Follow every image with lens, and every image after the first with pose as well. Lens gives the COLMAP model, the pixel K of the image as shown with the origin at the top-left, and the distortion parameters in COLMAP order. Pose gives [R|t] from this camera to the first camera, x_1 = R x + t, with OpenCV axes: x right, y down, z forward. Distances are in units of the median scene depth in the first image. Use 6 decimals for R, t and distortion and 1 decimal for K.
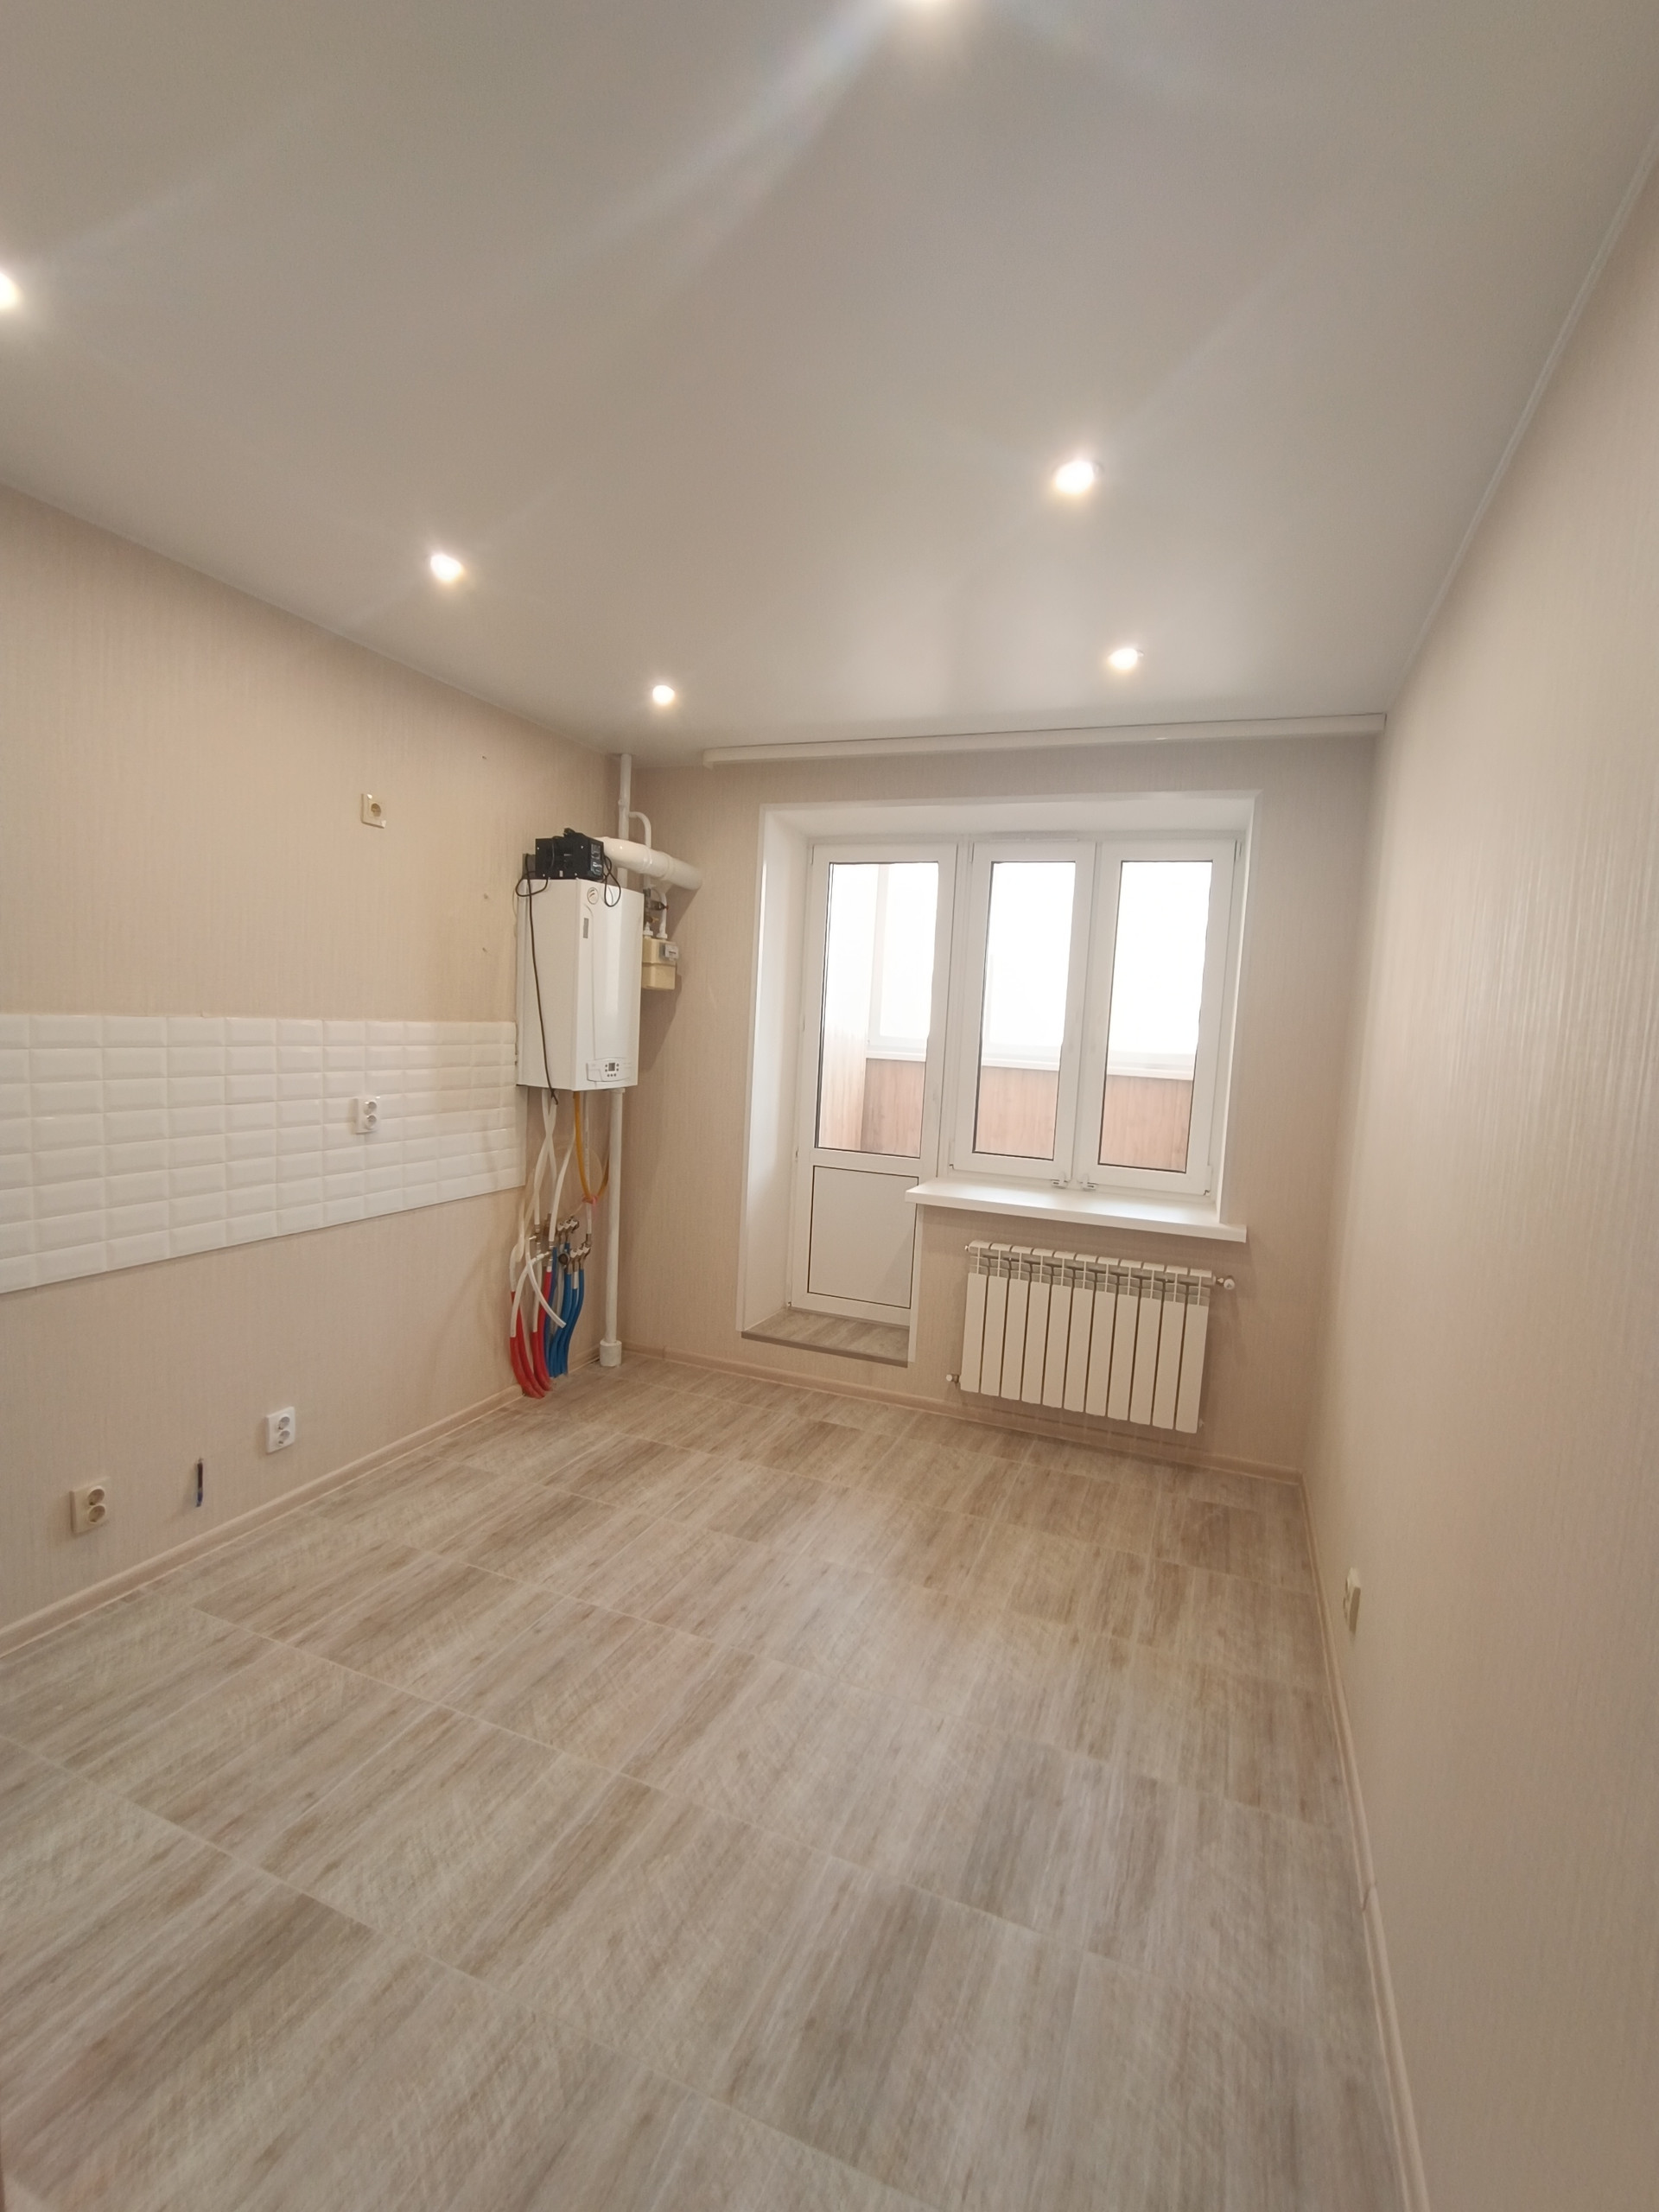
lens RADIAL K [[994.4, 0, 830.2], [0, 994.4, 1112.0], [0, 0, 1]] dist [-0.016079, -0.000023]
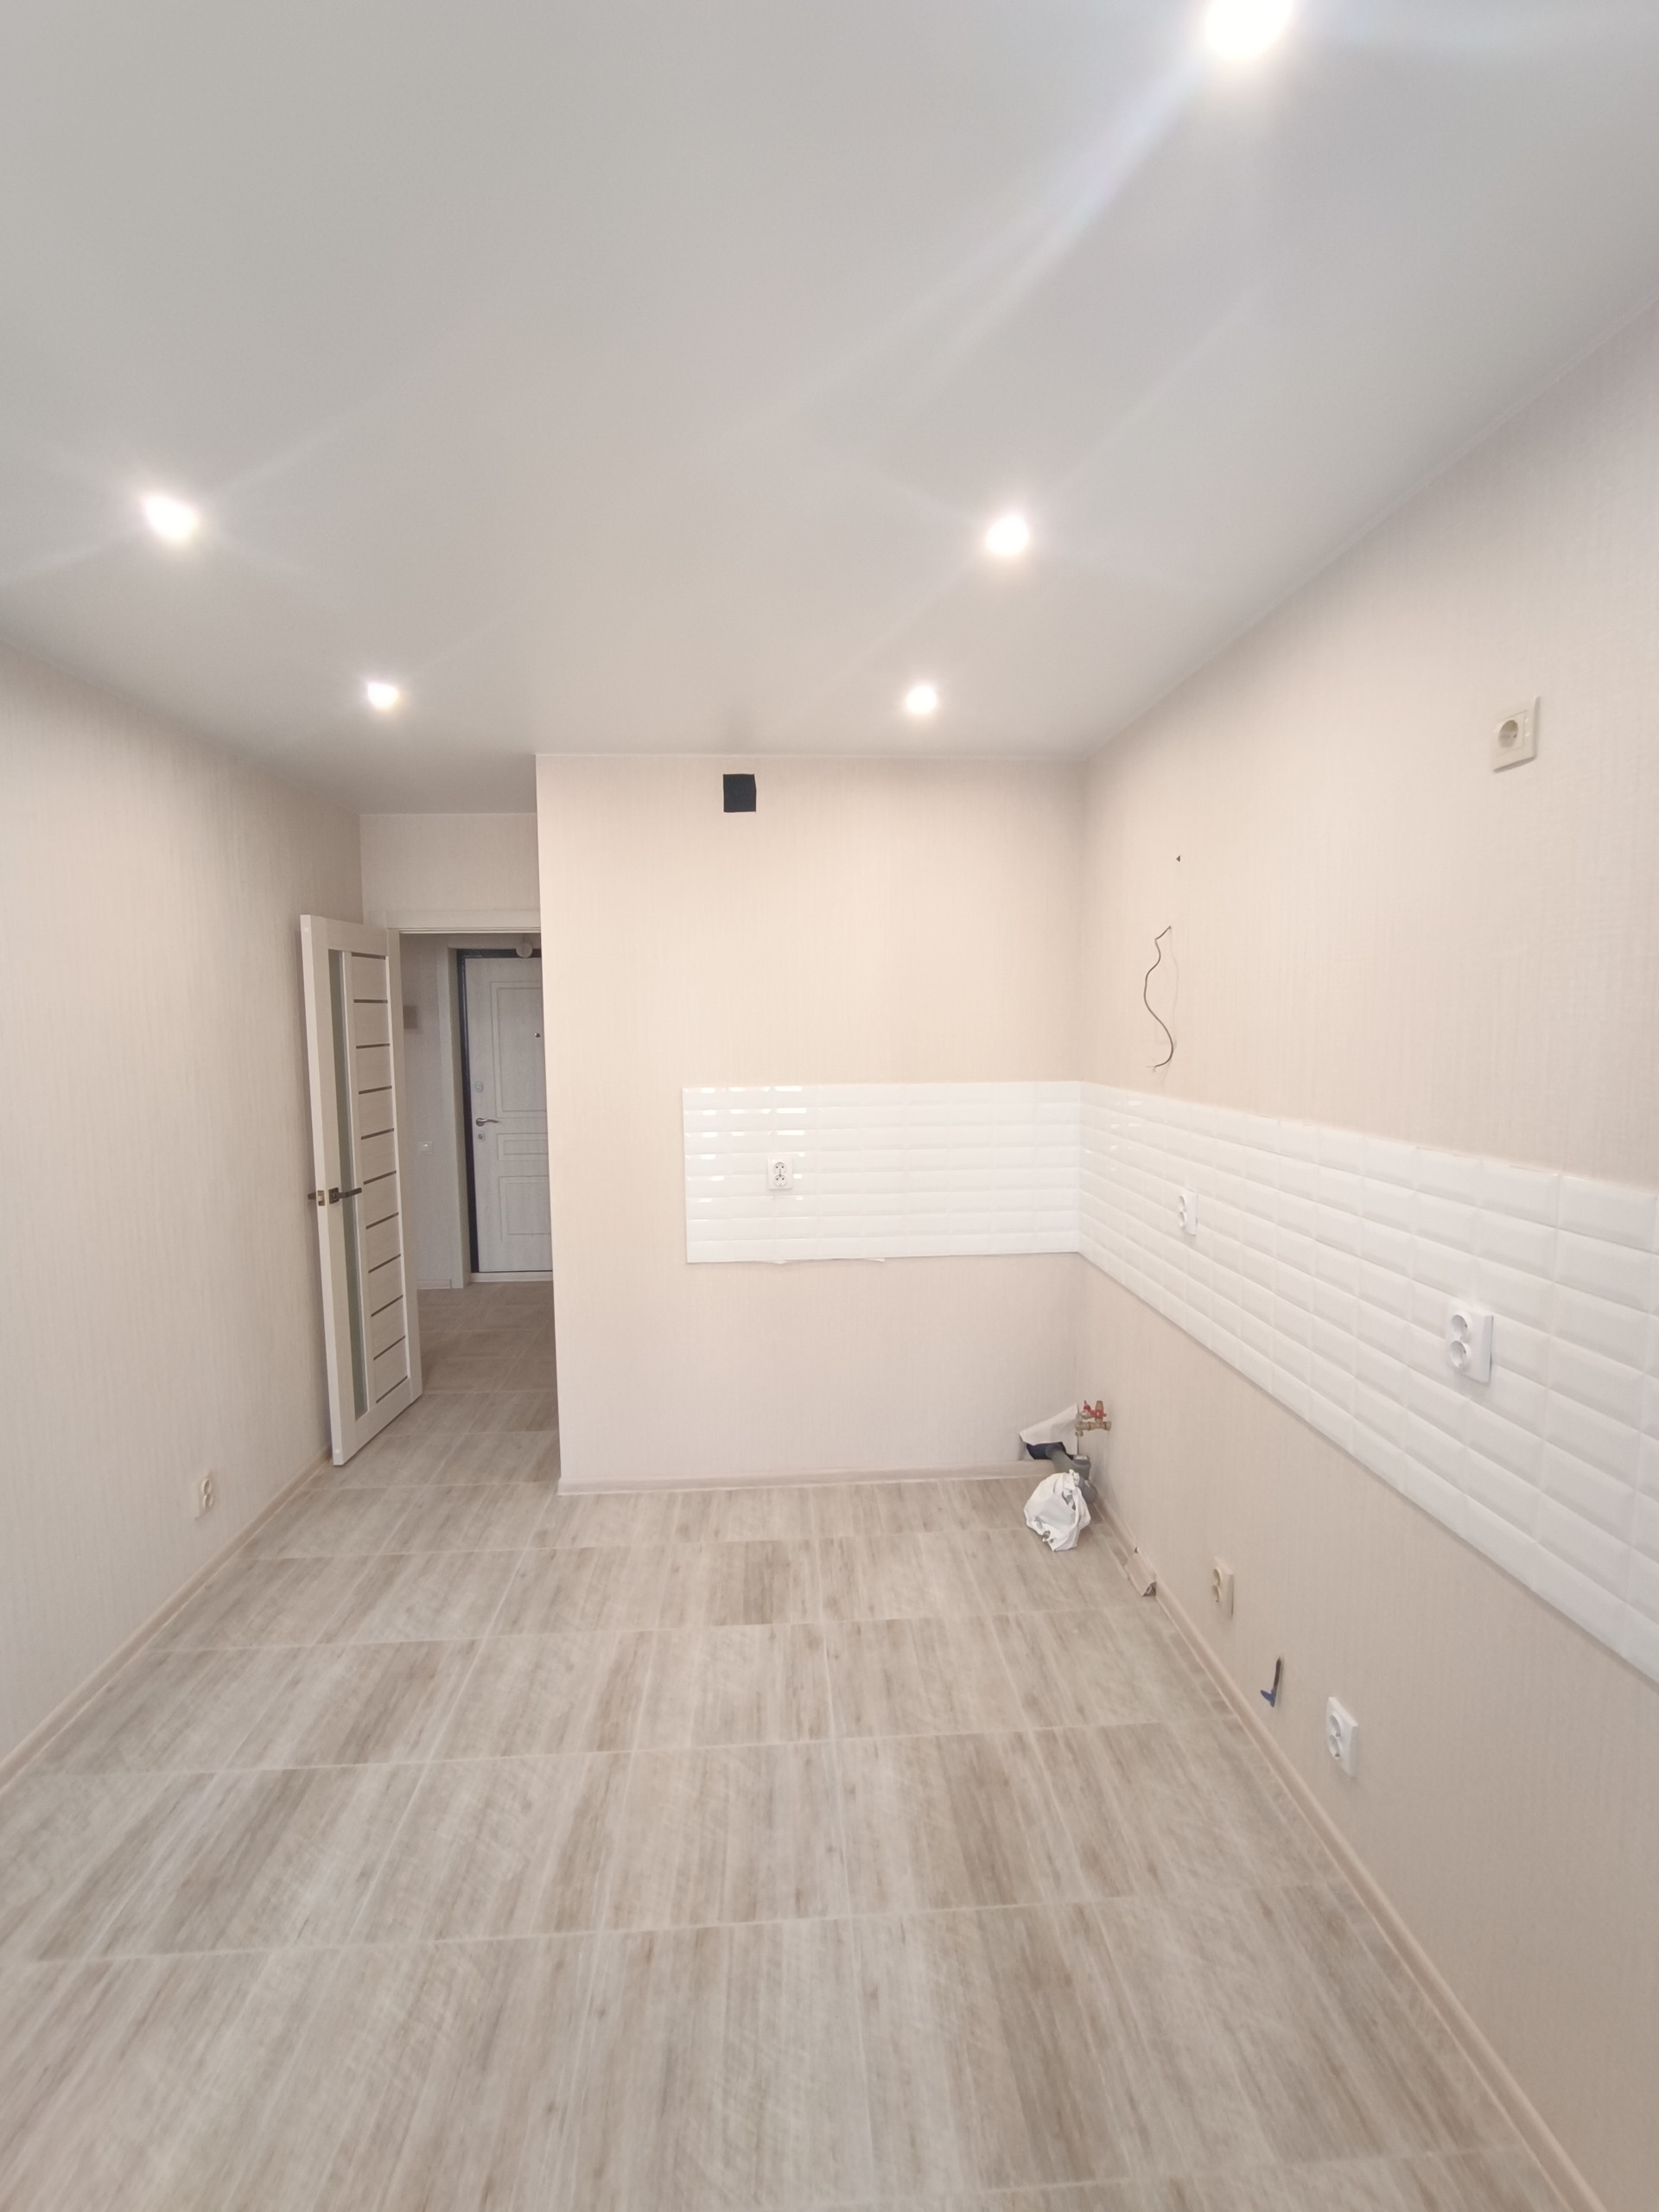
lens RADIAL K [[994.4, 0, 830.2], [0, 994.4, 1112.0], [0, 0, 1]] dist [-0.016079, -0.000023]
pose [[-0.901636, -0.007146, -0.432437, 0.073157], [-0.080526, 0.985153, 0.151619, -0.234966], [0.424933, 0.171527, -0.888825, 1.864129]]
